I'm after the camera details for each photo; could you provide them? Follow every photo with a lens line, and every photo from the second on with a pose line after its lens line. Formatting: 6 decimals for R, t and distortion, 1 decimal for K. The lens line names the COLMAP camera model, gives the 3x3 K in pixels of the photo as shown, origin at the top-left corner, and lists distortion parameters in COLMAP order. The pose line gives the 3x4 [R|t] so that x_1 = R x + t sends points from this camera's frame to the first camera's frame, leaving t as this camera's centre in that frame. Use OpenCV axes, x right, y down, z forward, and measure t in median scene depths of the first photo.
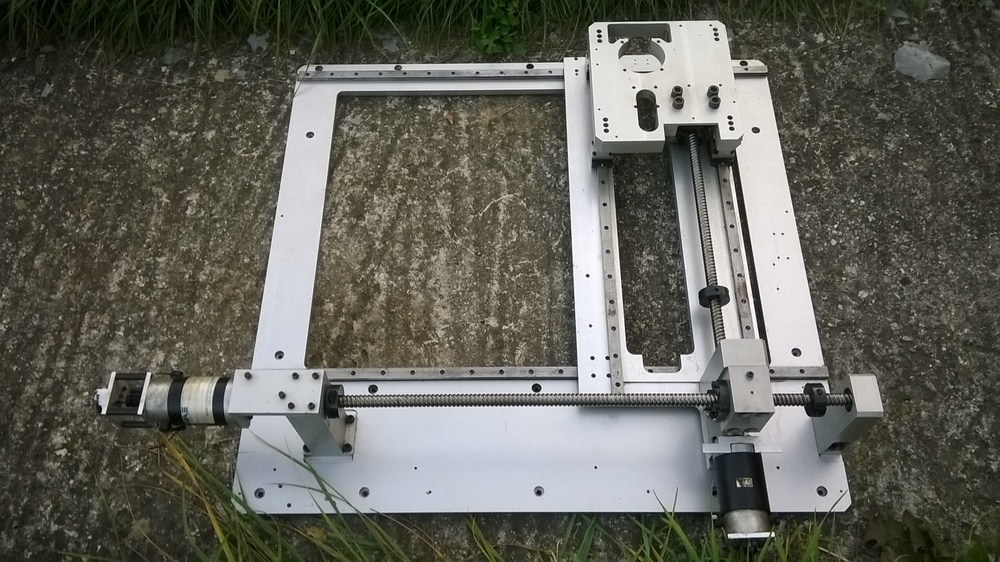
lens RADIAL K [[842.3, 0, 505.5], [0, 842.3, 273.6], [0, 0, 1]] dist [0.060508, -0.132510]
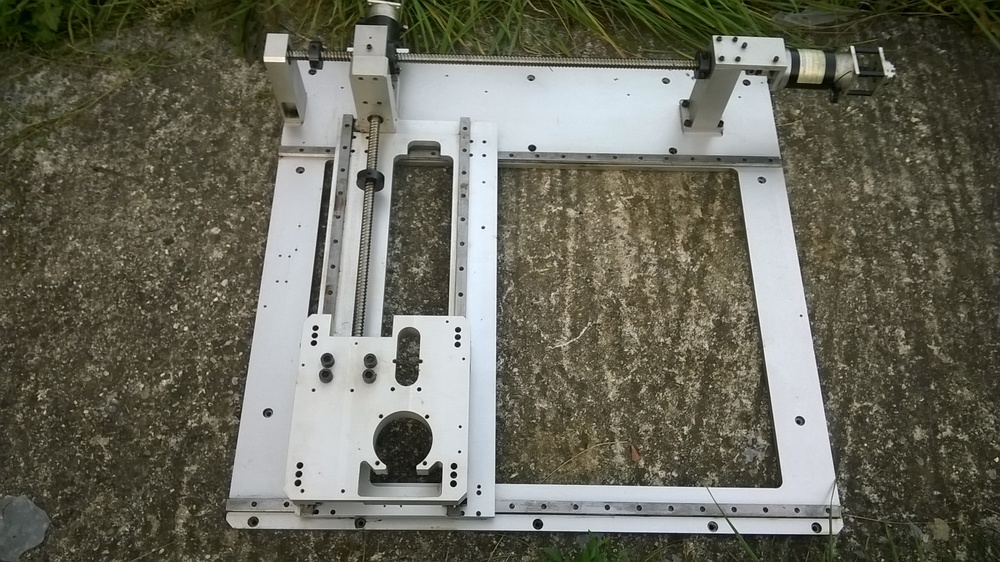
lens RADIAL K [[842.3, 0, 498.1], [0, 842.3, 274.1], [0, 0, 1]] dist [0.060508, -0.132510]
pose [[-0.999841, -0.013626, -0.011524, 0.086079], [-0.001773, -0.566730, 0.823902, -0.832648], [-0.017758, 0.823791, 0.566615, 0.439974]]
